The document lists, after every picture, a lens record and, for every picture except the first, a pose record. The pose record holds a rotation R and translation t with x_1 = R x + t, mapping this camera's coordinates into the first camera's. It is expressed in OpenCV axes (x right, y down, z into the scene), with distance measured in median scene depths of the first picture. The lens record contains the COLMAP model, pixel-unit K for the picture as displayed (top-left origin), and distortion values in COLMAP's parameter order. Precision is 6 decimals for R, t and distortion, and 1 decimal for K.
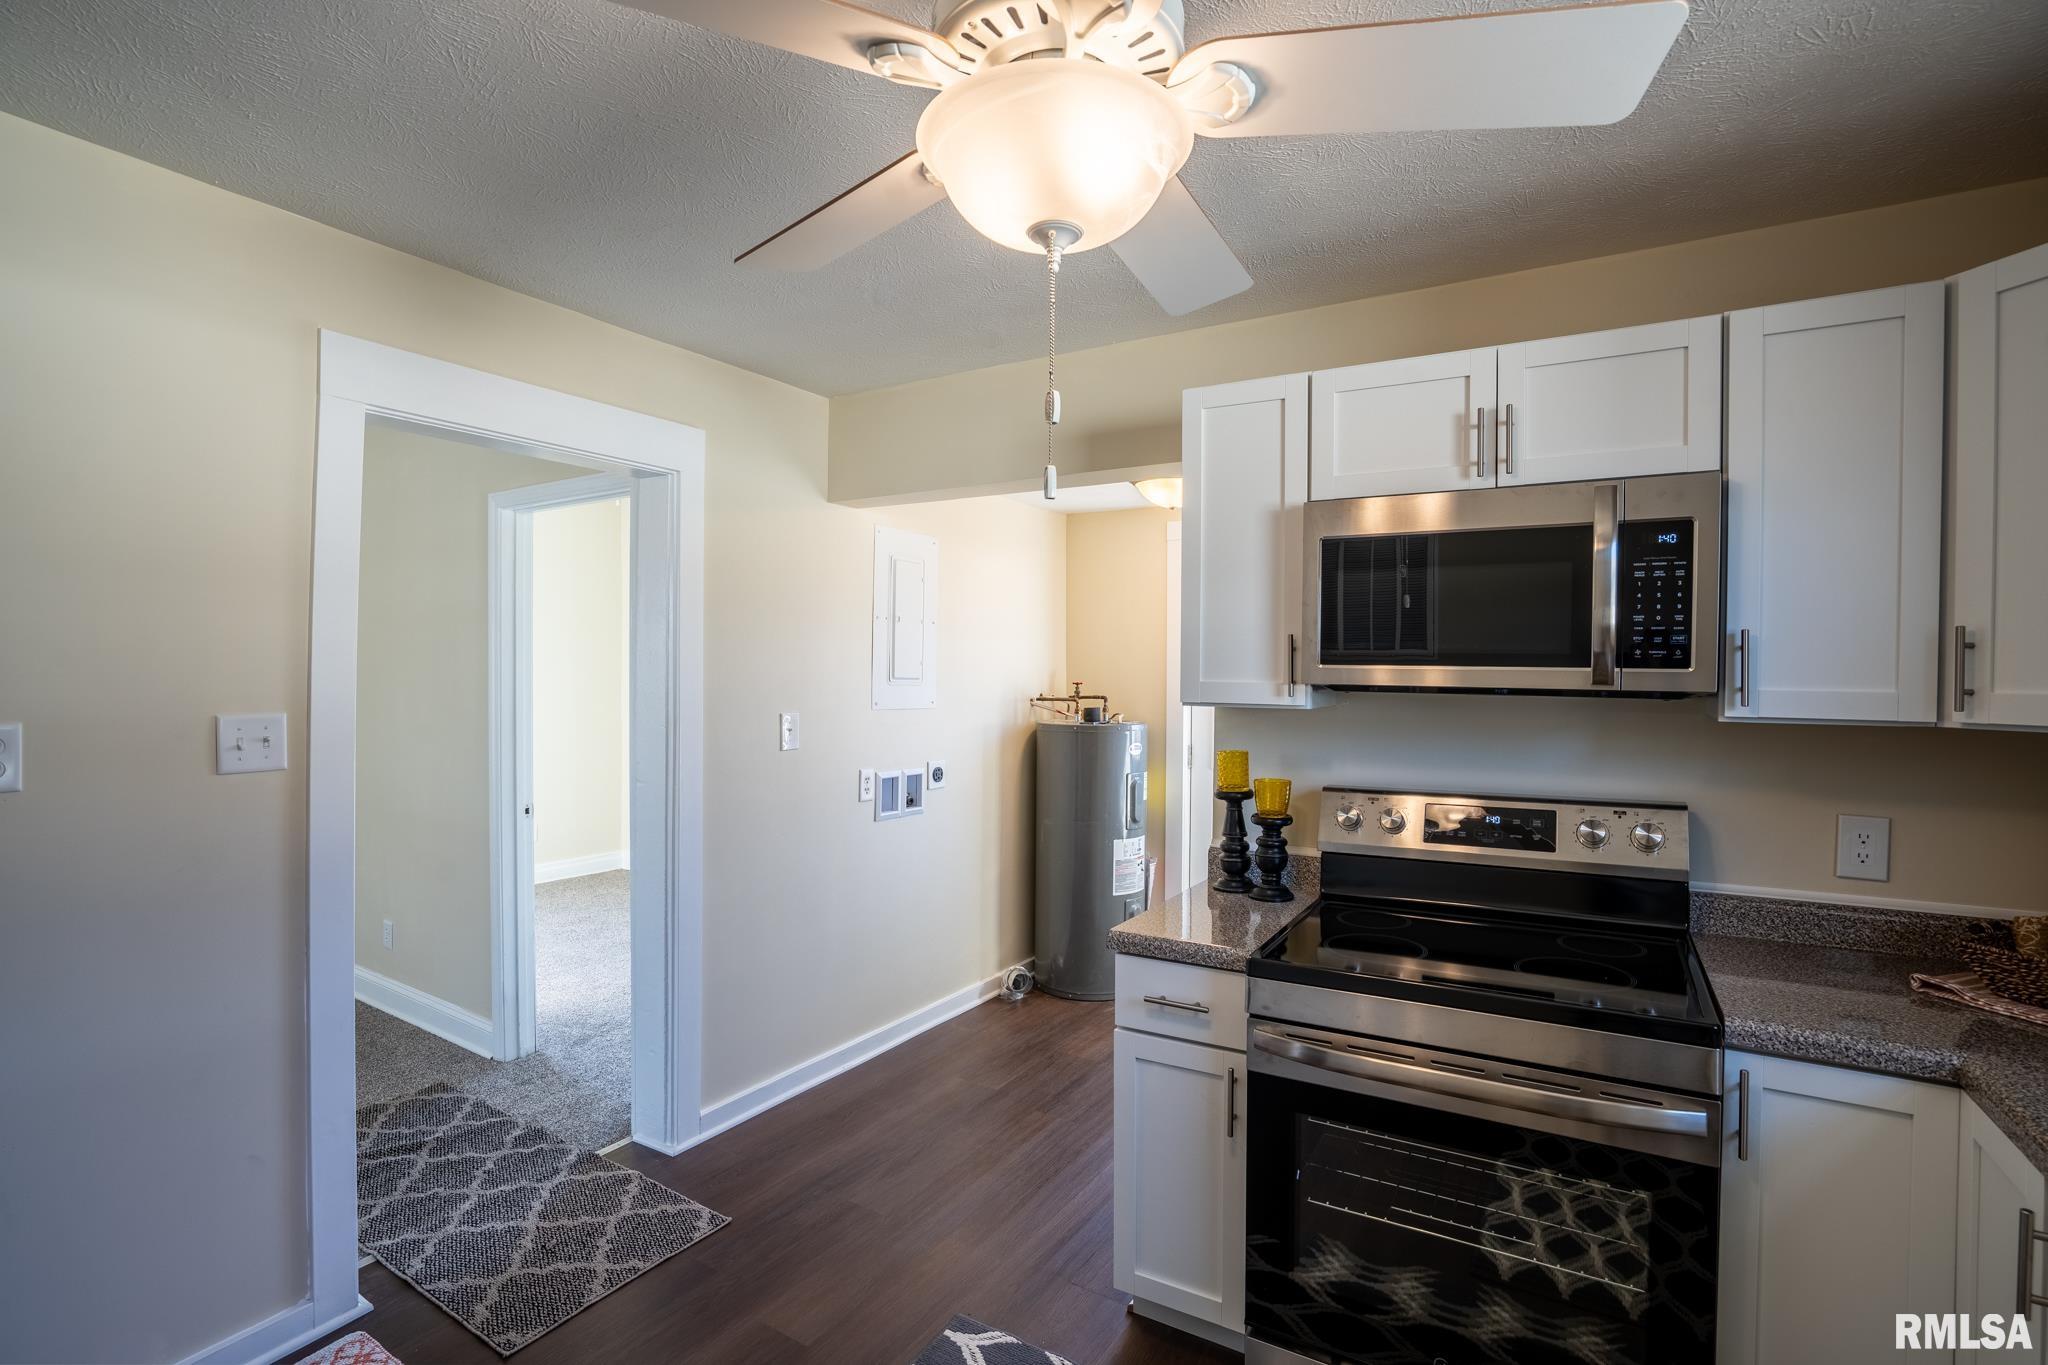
lens RADIAL K [[946.8, 0, 1010.7], [0, 946.8, 688.9], [0, 0, 1]] dist [-0.051010, 0.016926]
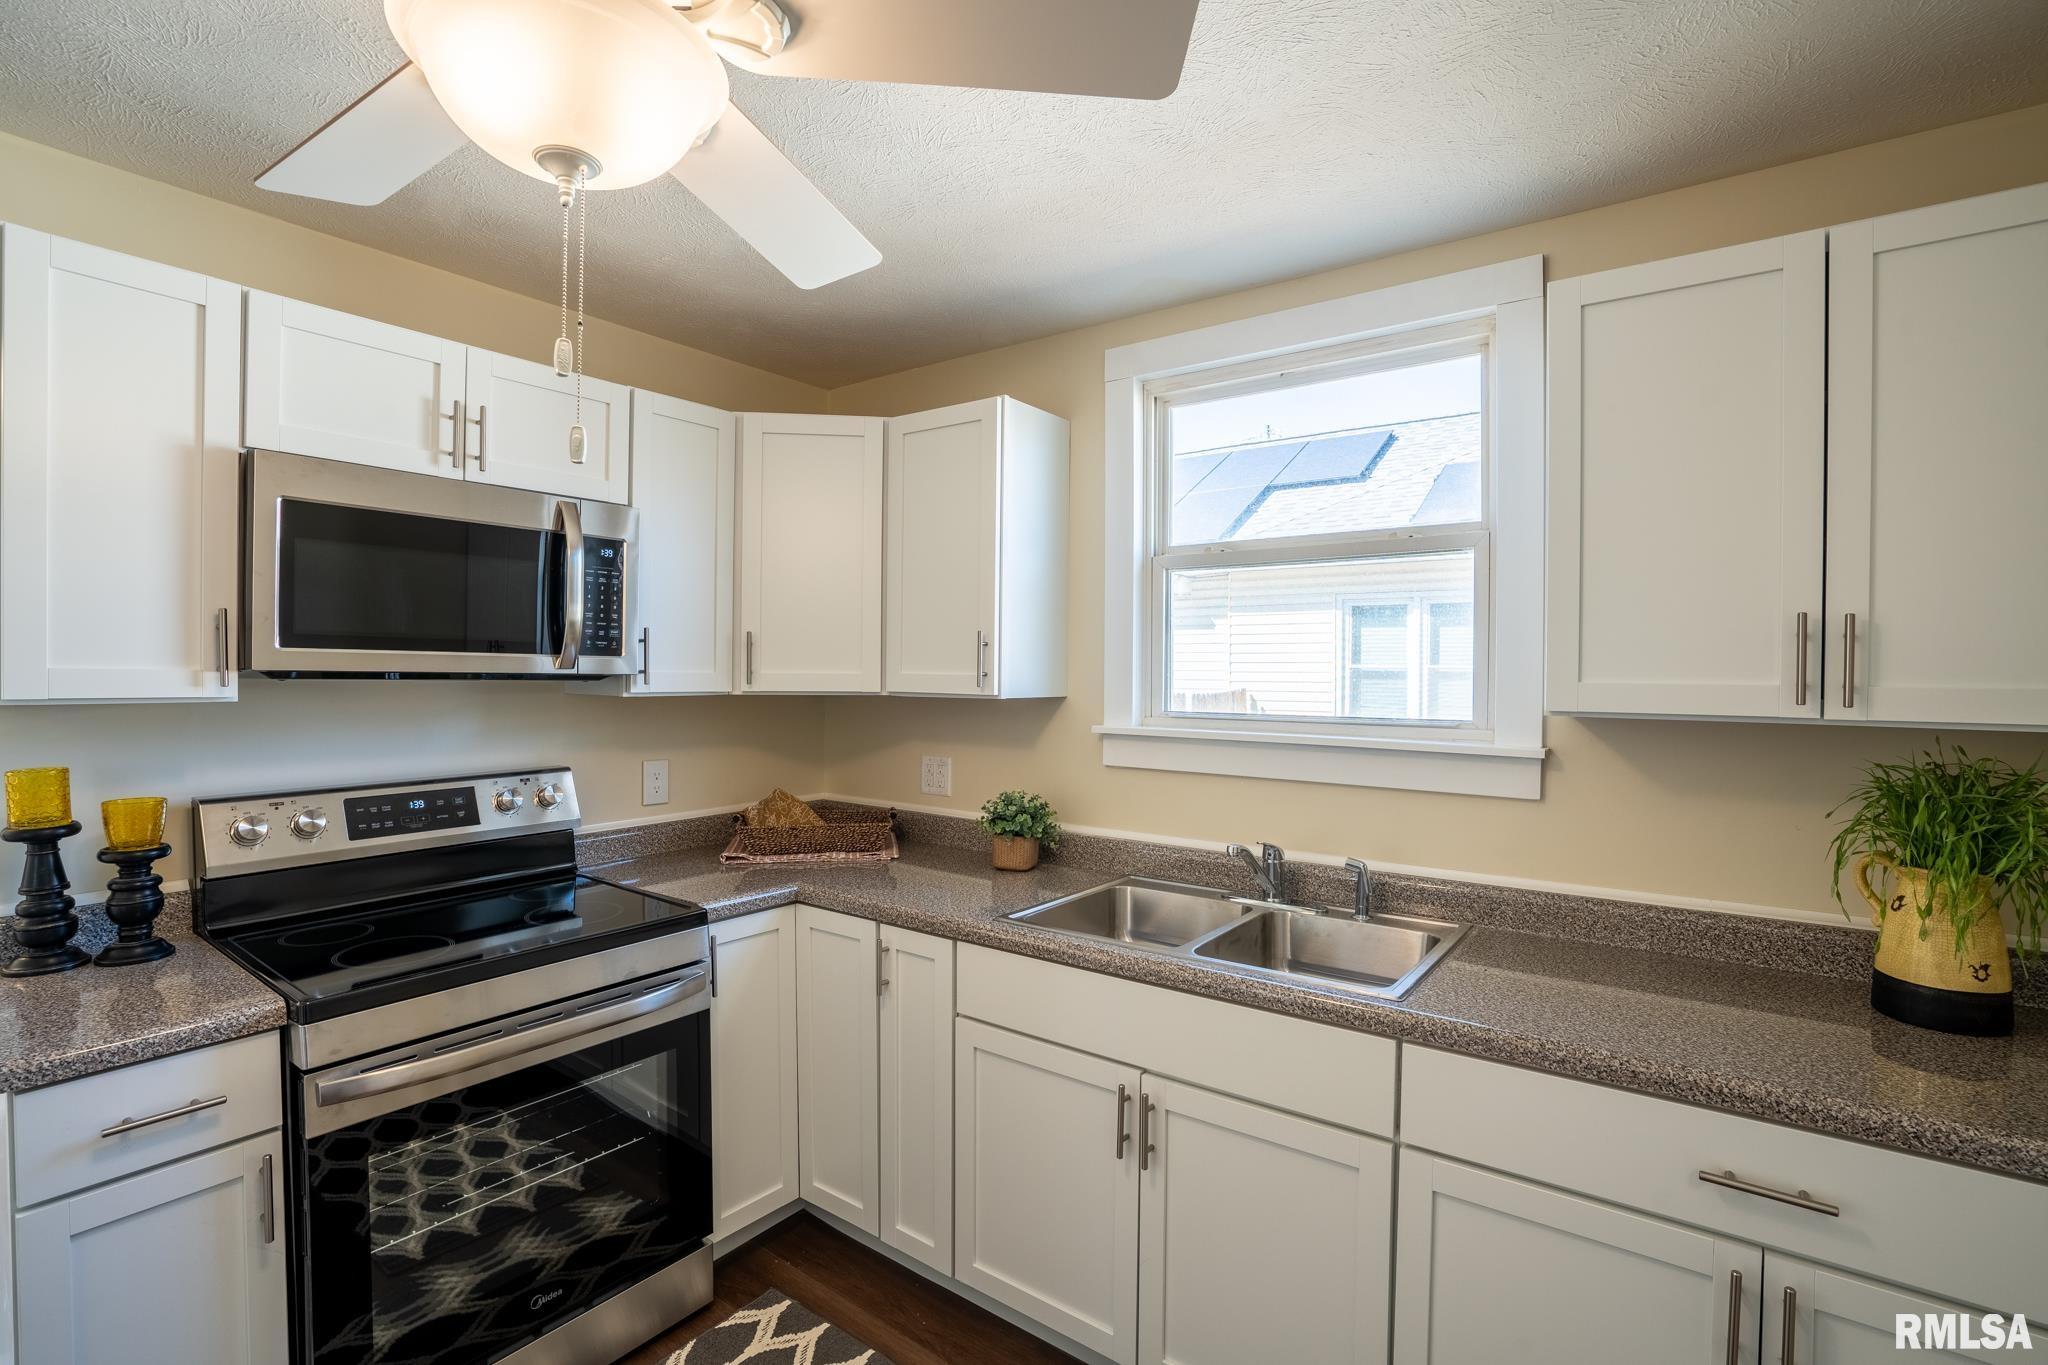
lens RADIAL K [[946.8, 0, 1025.4], [0, 946.8, 684.2], [0, 0, 1]] dist [-0.051010, 0.016926]
pose [[0.090490, -0.020416, 0.995688, -0.452949], [0.011163, 0.999748, 0.019485, -0.001654], [-0.995835, 0.009351, 0.090696, 0.277140]]
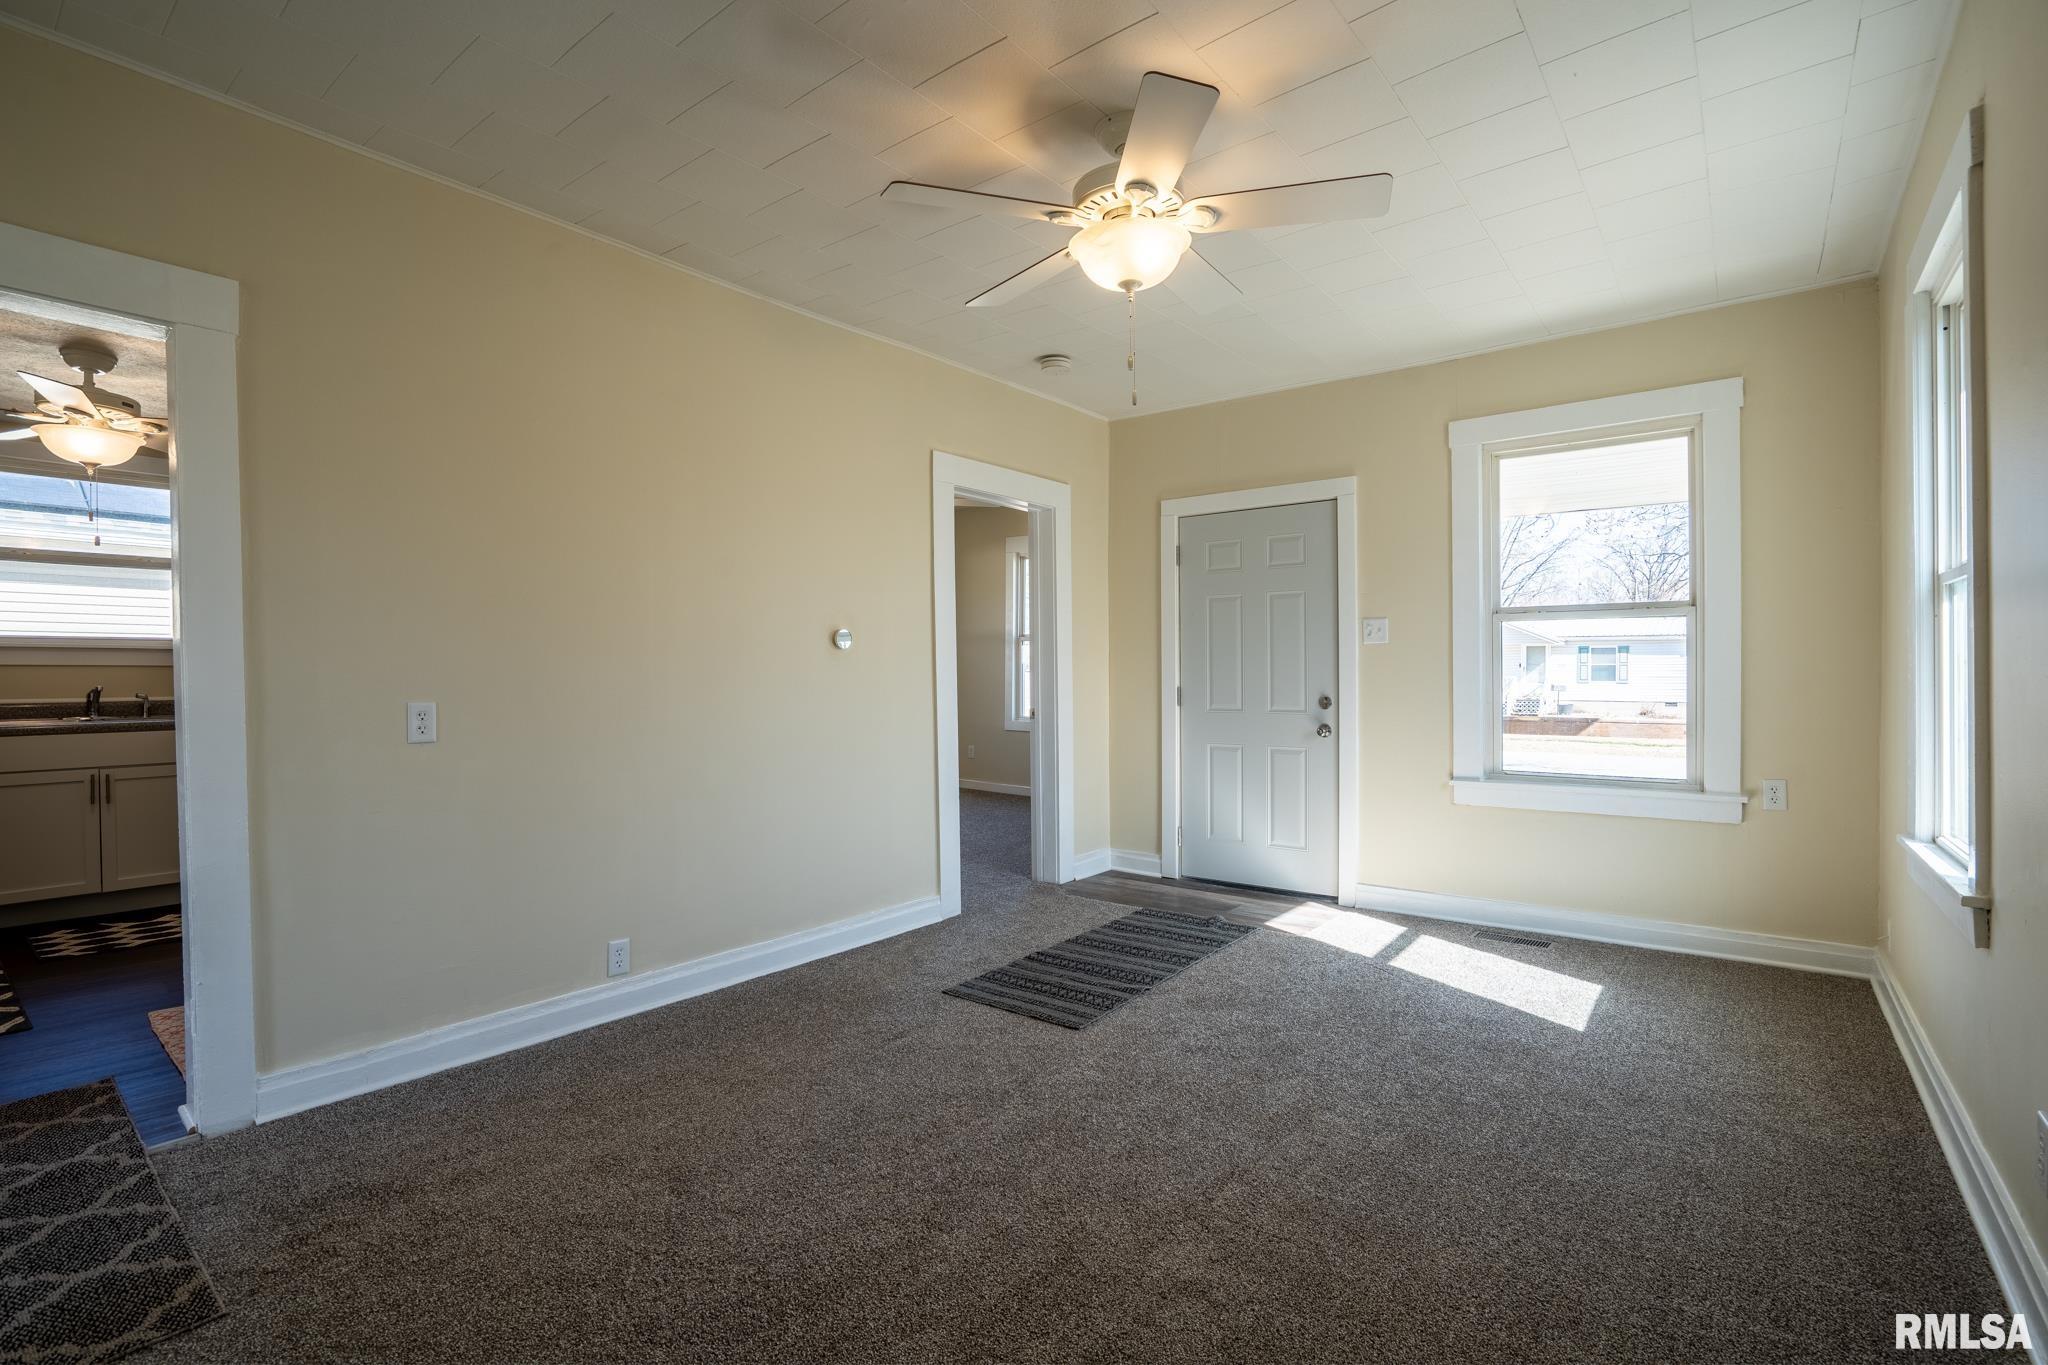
lens RADIAL K [[946.8, 0, 1021.3], [0, 946.8, 685.5], [0, 0, 1]] dist [-0.051010, 0.016926]
pose [[-0.991660, -0.009136, 0.128556, -2.072472], [-0.005332, 0.999538, 0.029906, 0.104487], [-0.128769, 0.028971, -0.991251, 2.165480]]
